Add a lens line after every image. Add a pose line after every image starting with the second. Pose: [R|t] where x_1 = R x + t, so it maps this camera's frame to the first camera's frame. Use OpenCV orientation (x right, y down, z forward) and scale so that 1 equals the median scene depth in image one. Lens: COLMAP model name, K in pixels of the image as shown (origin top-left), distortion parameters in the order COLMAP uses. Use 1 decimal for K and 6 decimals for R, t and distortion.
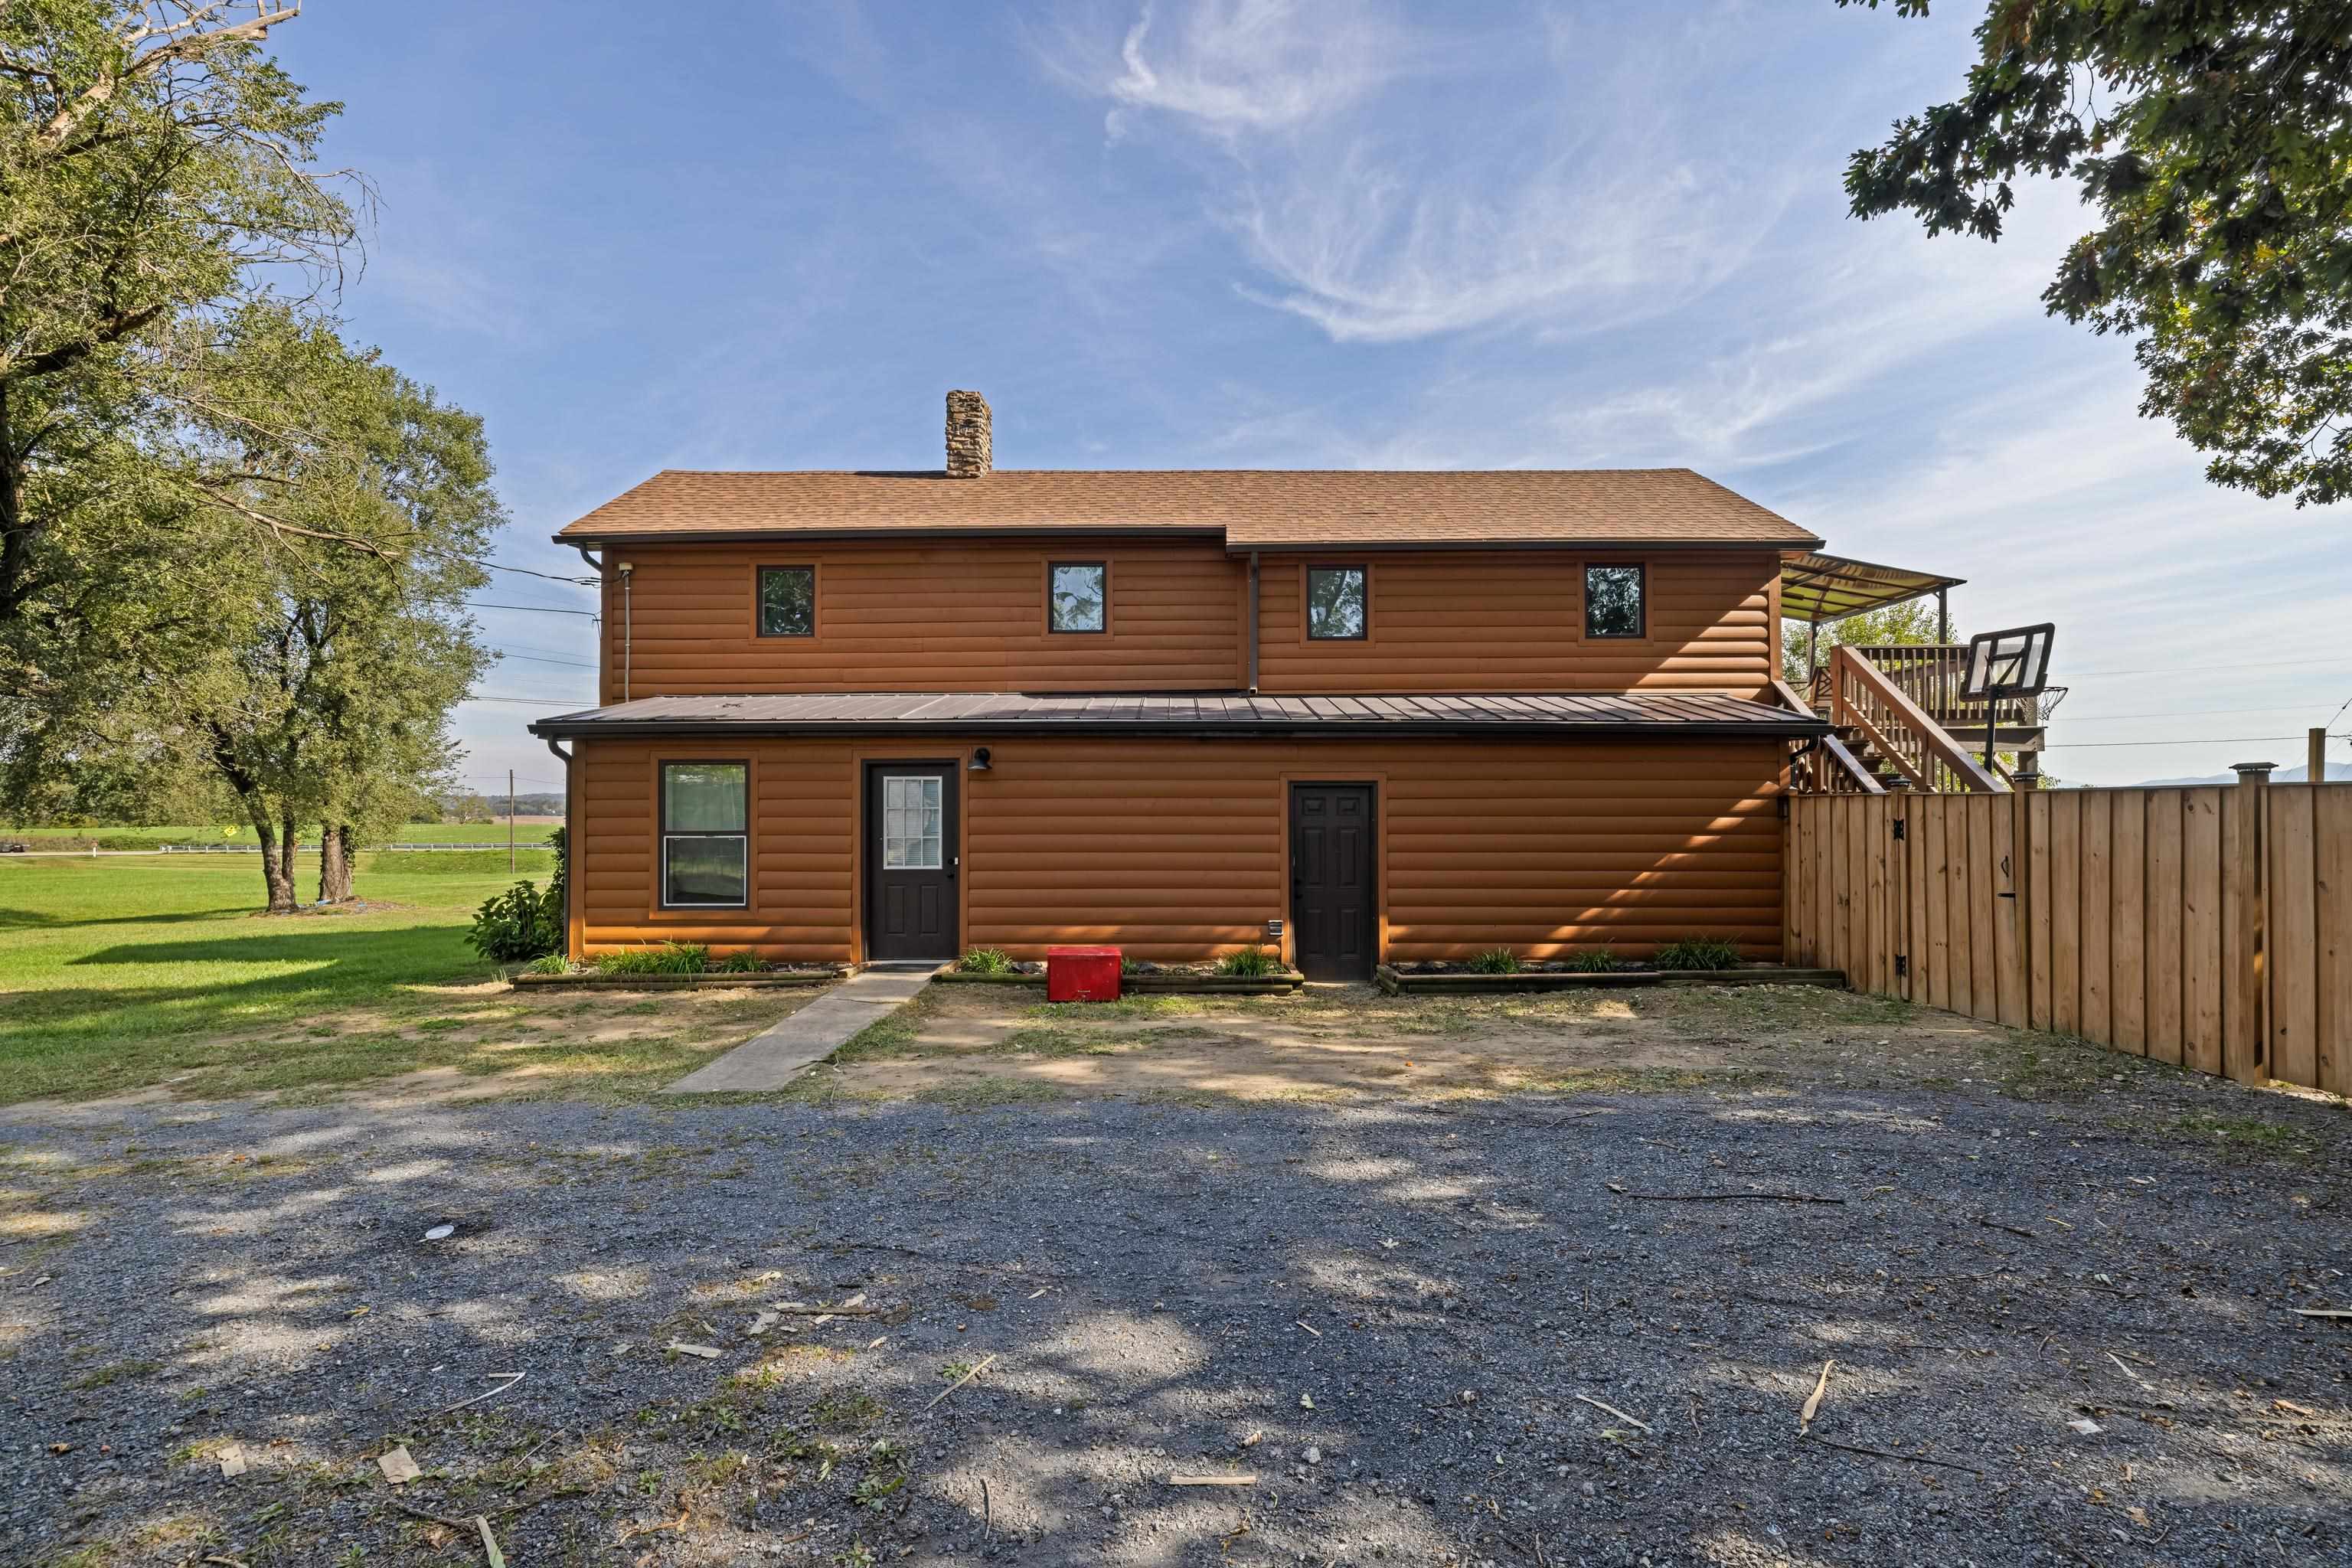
lens RADIAL K [[1026.0, 0, 1173.3], [0, 1026.0, 782.1], [0, 0, 1]] dist [0.003655, 0.000858]
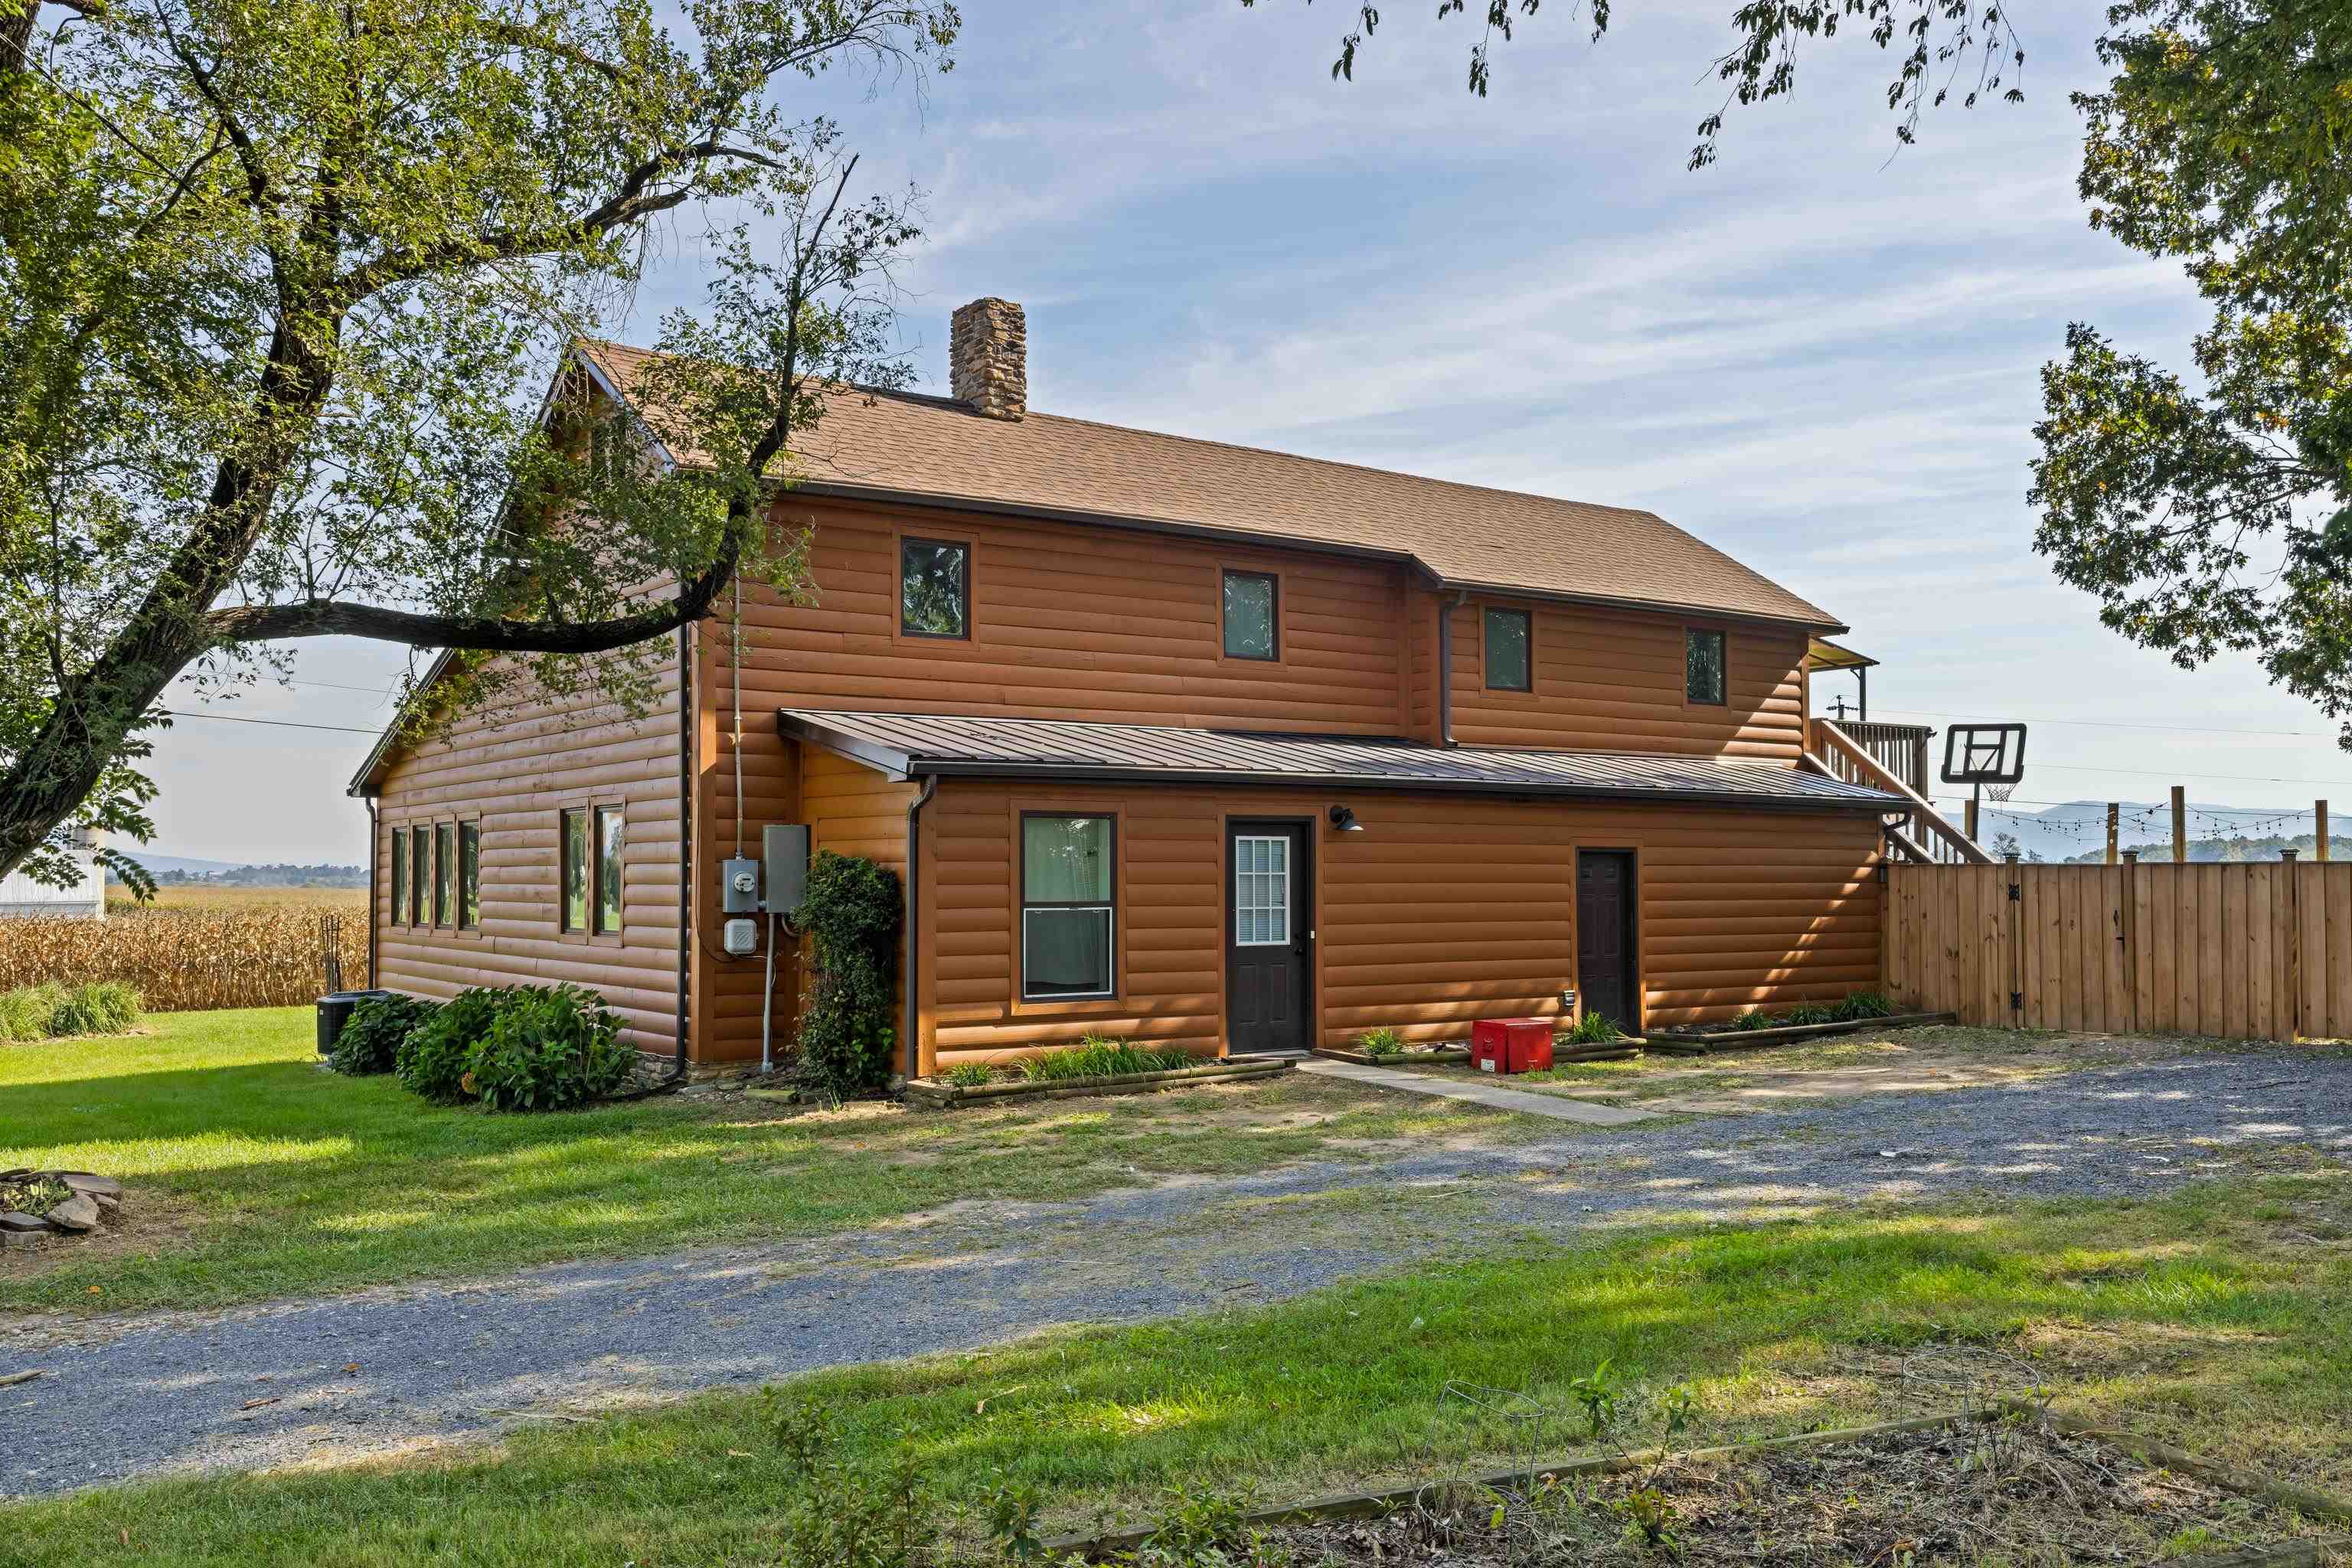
lens RADIAL K [[1990.1, 0, 1169.8], [0, 1990.1, 785.8], [0, 0, 1]] dist [0.003886, -0.006785]
pose [[0.802824, 0.027881, 0.595563, -1.313550], [-0.018127, 0.999586, -0.022359, -0.009209], [-0.595940, 0.007154, 0.802997, -0.282341]]
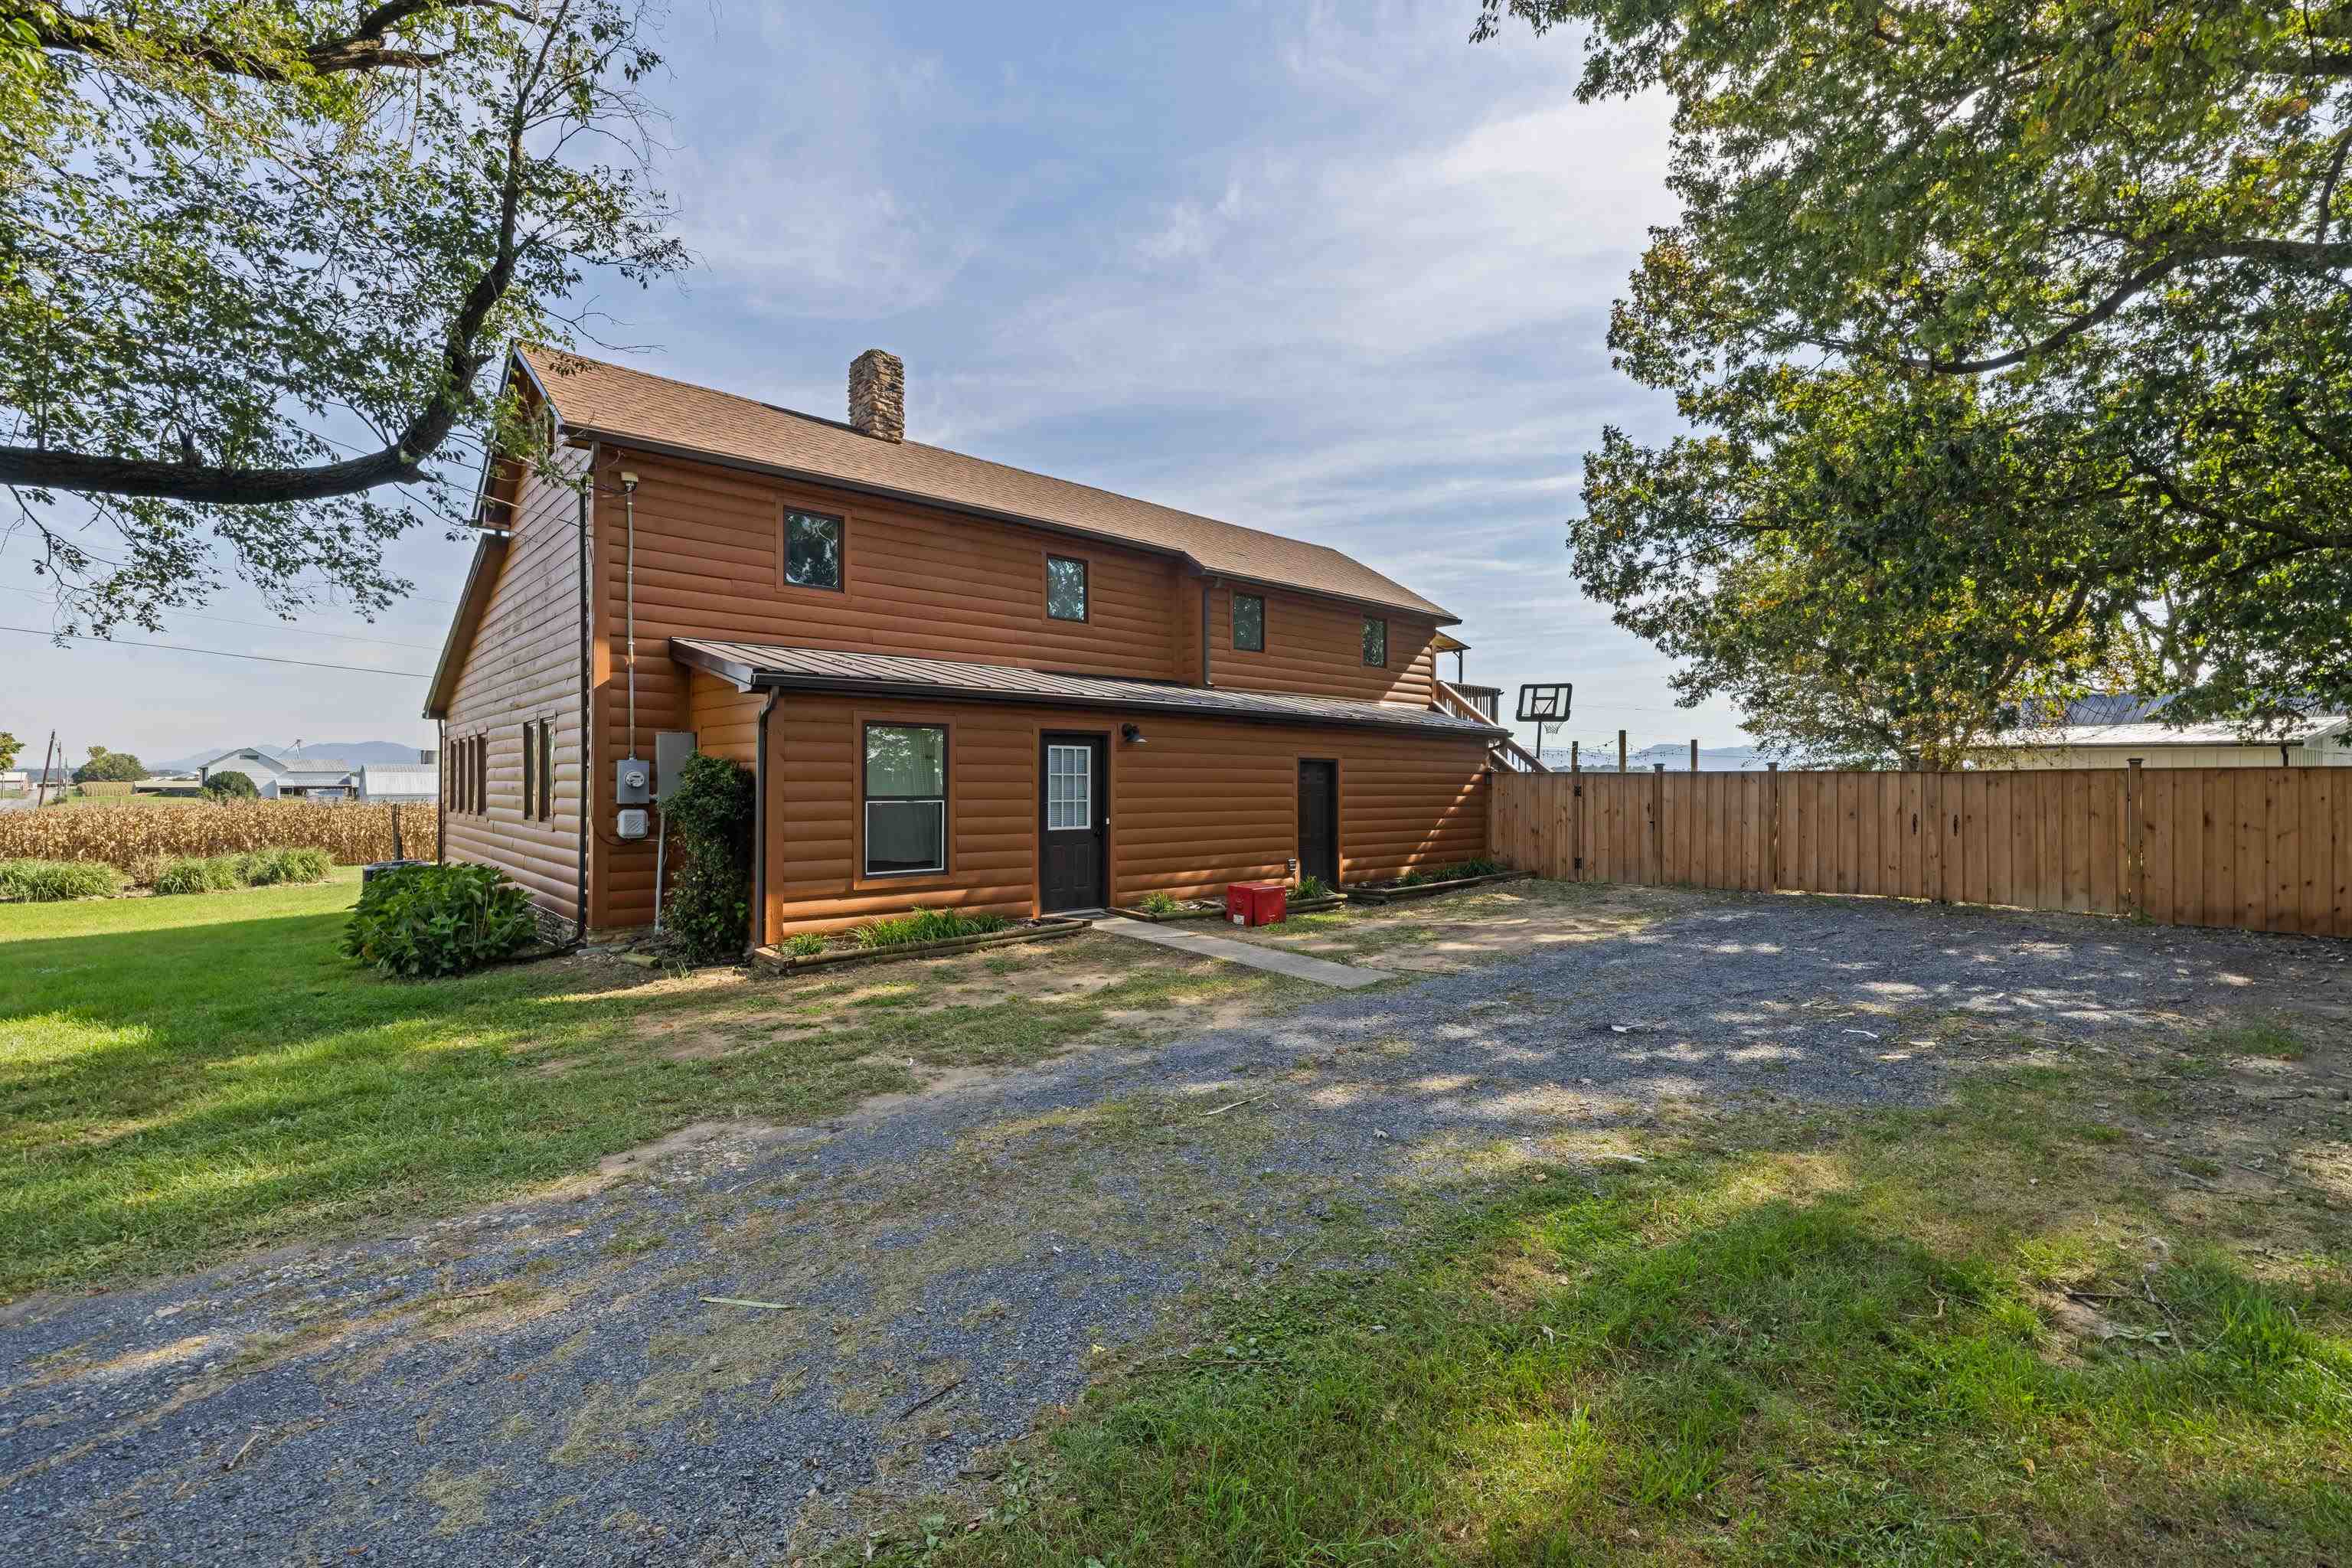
lens RADIAL K [[1008.5, 0, 1165.2], [0, 1008.5, 771.4], [0, 0, 1]] dist [0.000341, 0.000089]
pose [[0.732035, 0.011804, 0.681165, -0.928706], [-0.024854, 0.999647, 0.009388, 0.009235], [-0.680814, -0.023802, 0.732070, 0.134491]]
